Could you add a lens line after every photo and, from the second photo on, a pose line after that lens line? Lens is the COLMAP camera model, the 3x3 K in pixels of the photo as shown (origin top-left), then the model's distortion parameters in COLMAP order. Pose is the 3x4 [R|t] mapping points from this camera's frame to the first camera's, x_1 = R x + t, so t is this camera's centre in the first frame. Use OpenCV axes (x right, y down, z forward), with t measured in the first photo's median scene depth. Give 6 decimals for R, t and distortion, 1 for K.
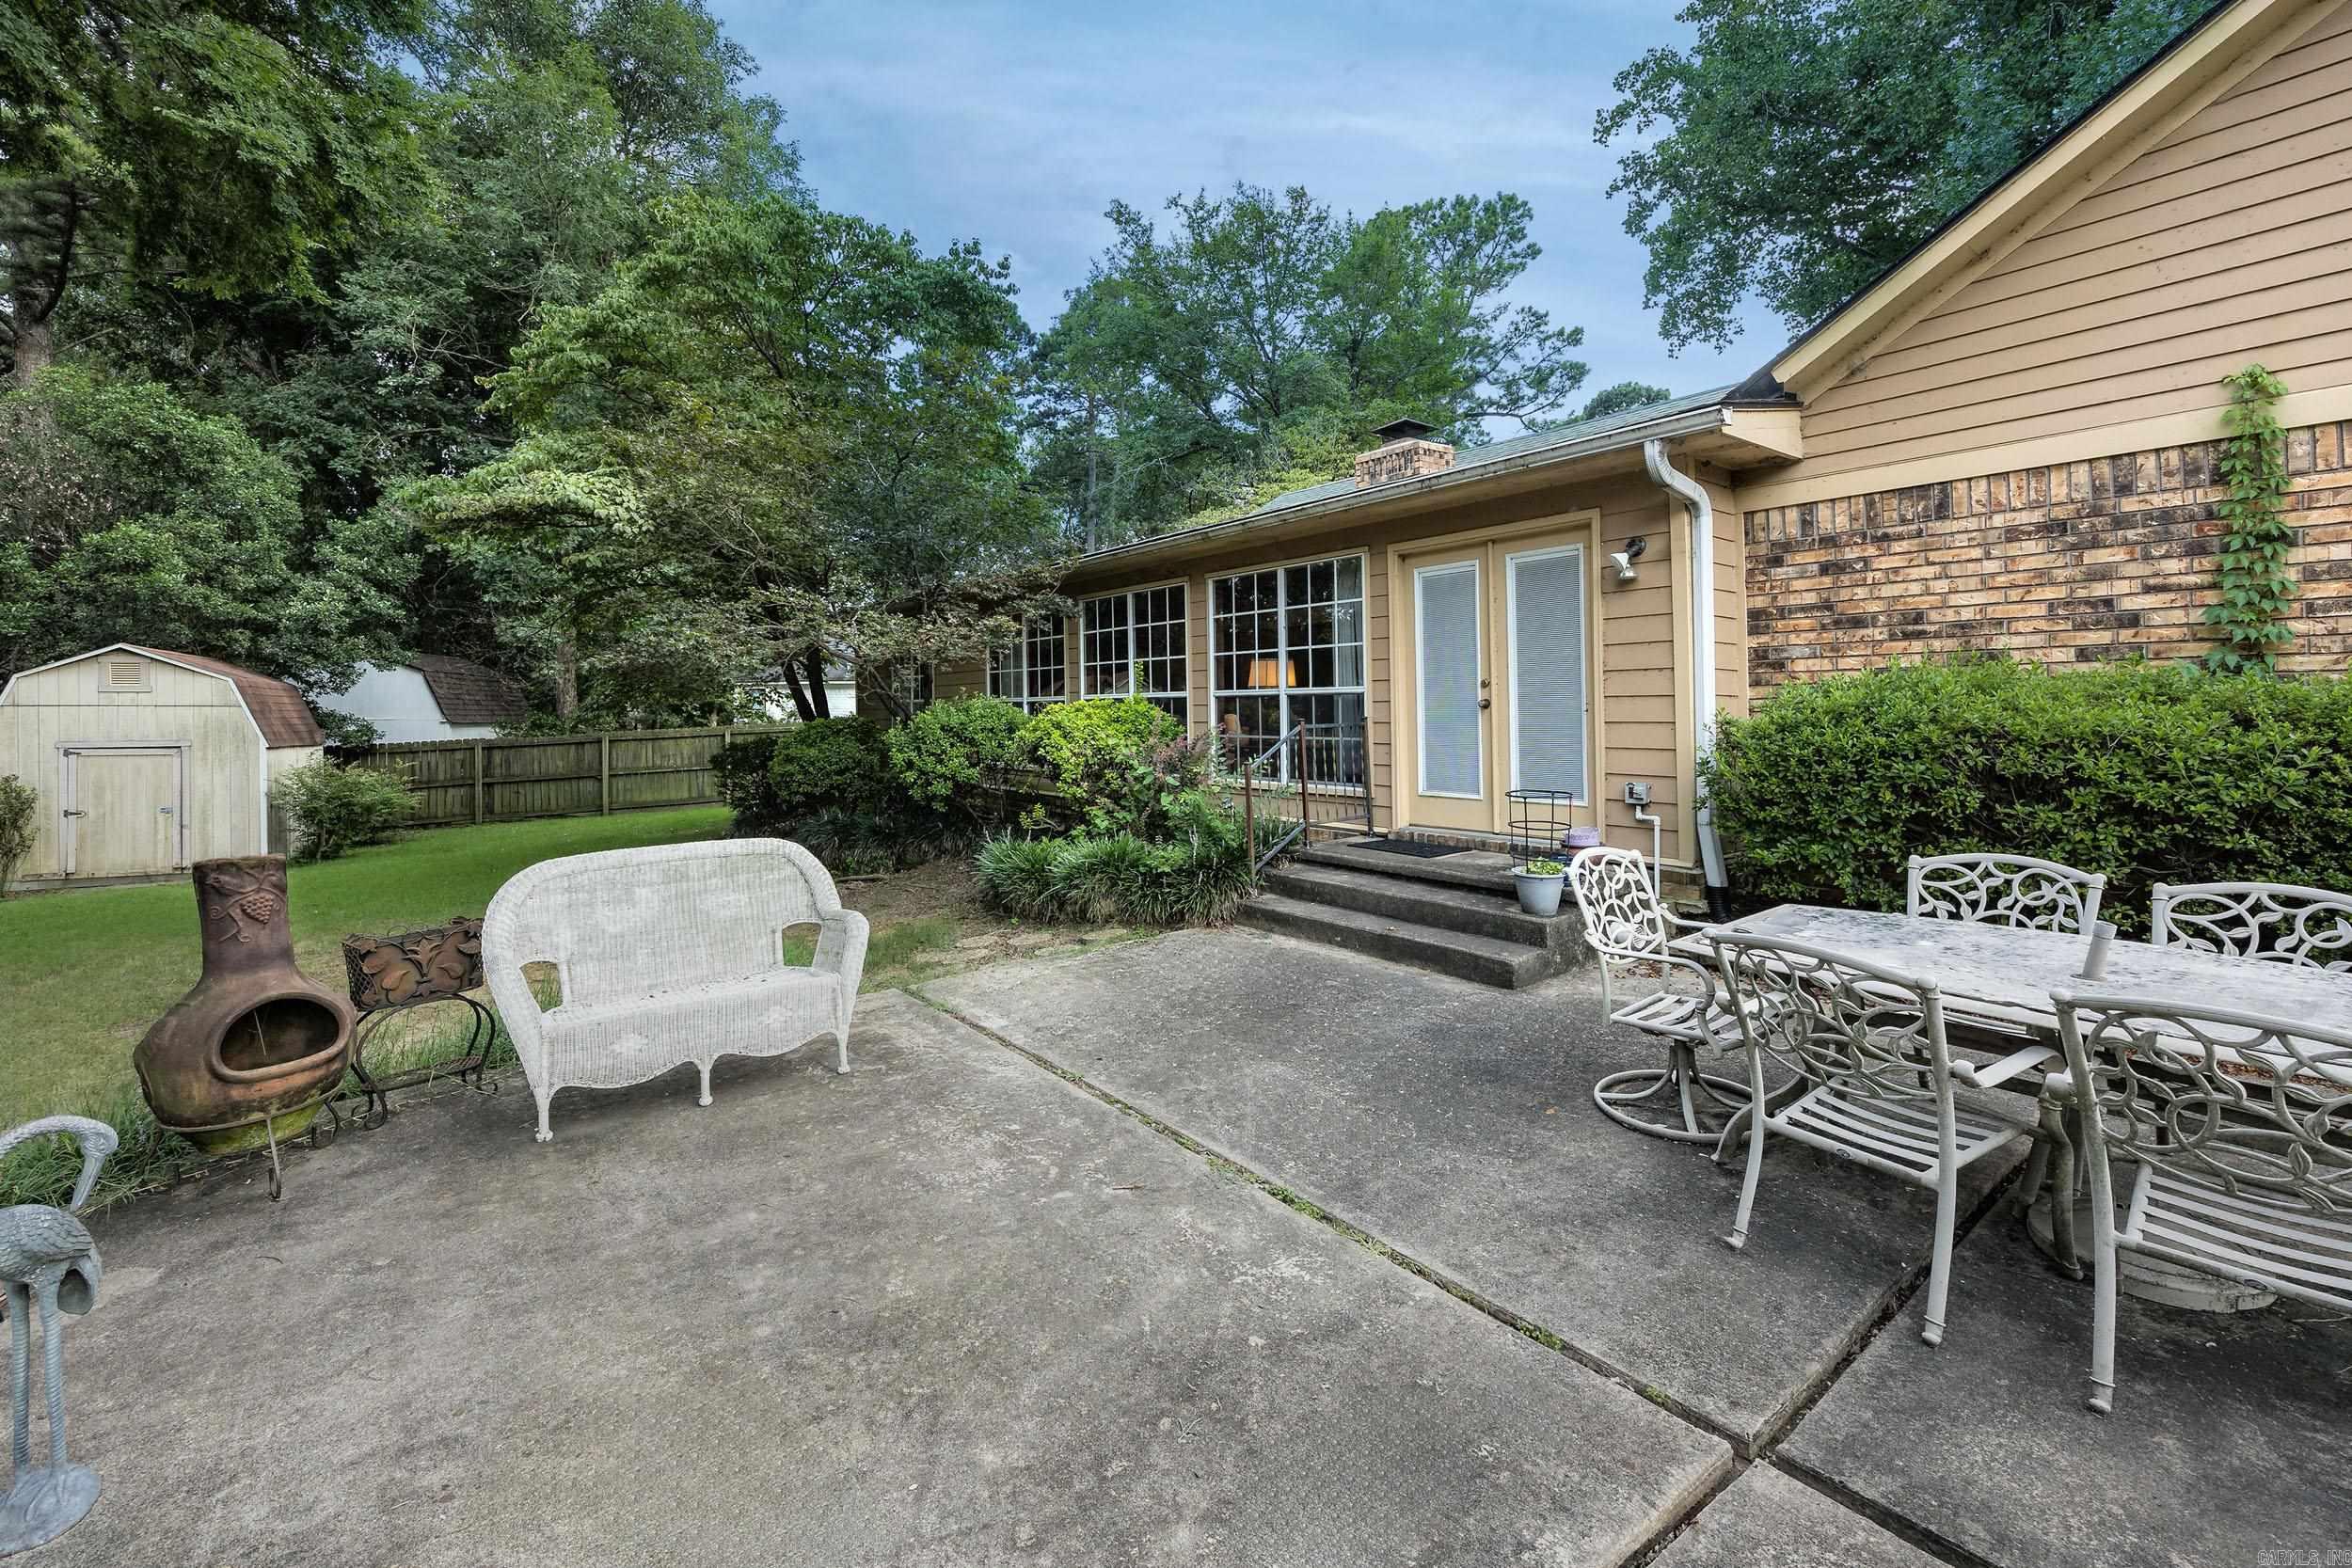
lens RADIAL K [[990.2, 0, 1177.9], [0, 990.2, 827.9], [0, 0, 1]] dist [0.002086, 0.000258]
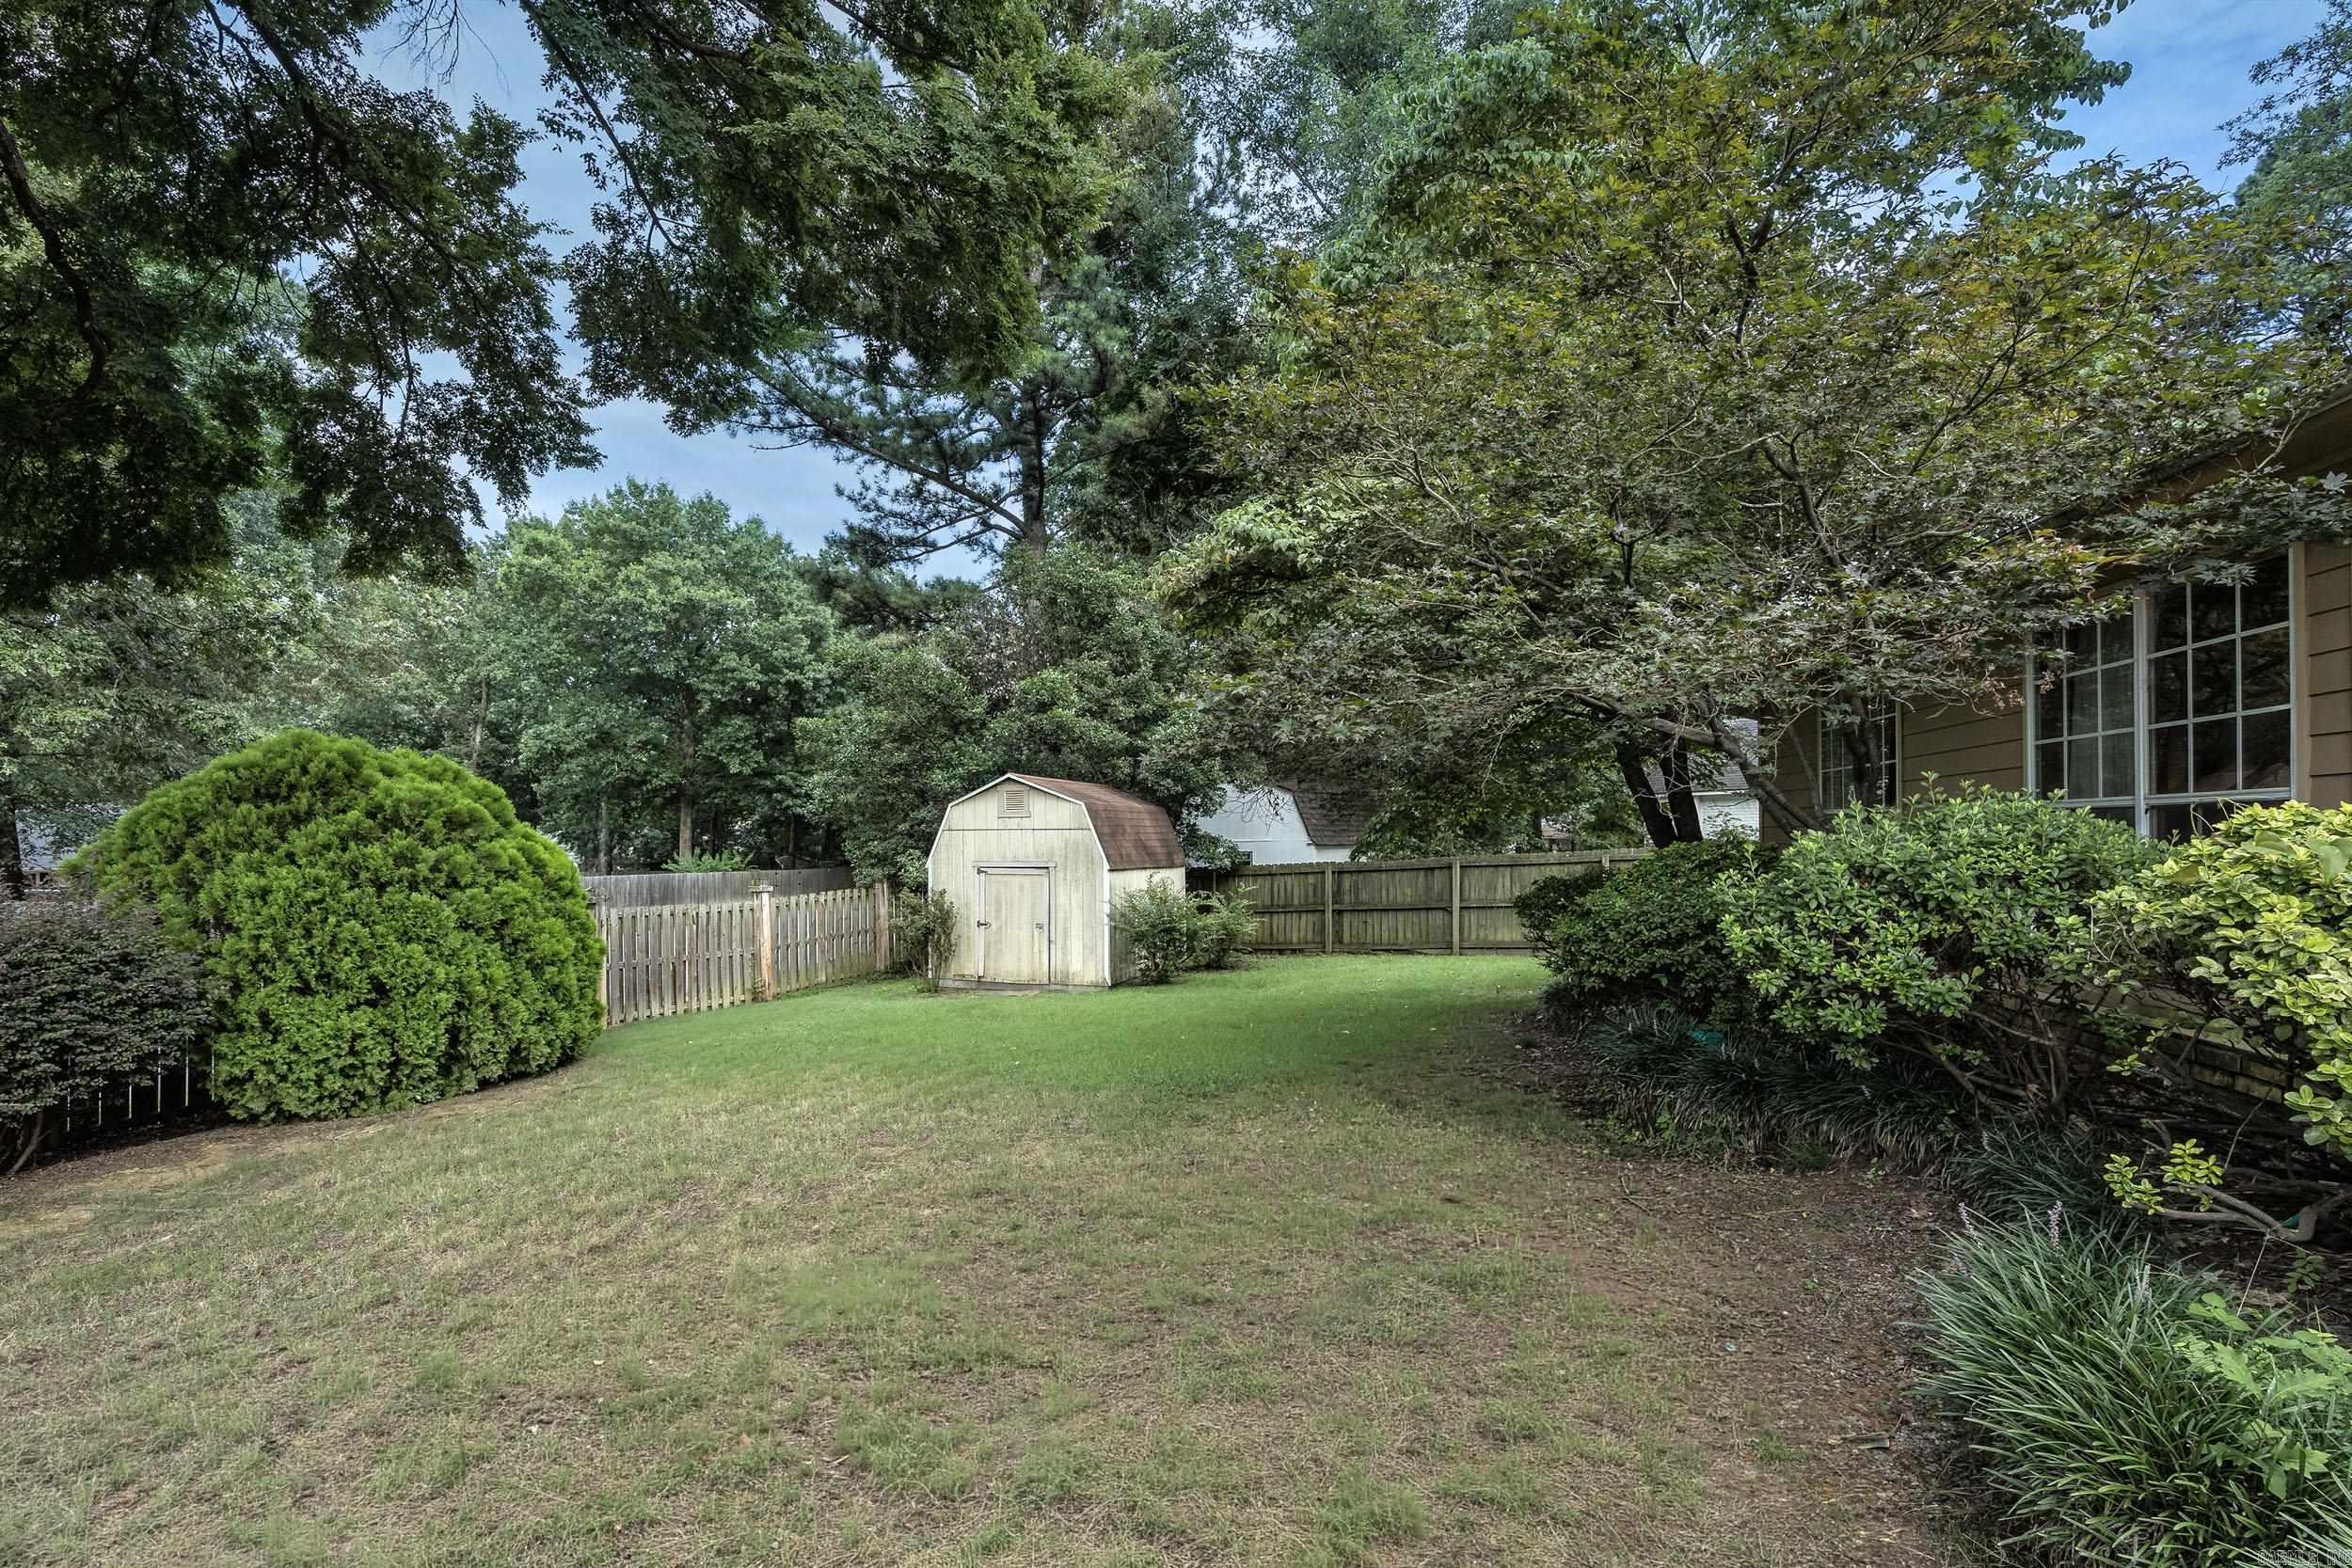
lens RADIAL K [[990.2, 0, 1177.9], [0, 990.2, 827.9], [0, 0, 1]] dist [0.002086, 0.000258]
pose [[0.599046, -0.006811, -0.800686, -0.066789], [-0.088538, 0.993268, -0.074691, -0.054413], [0.795805, 0.115635, 0.594410, 0.455254]]
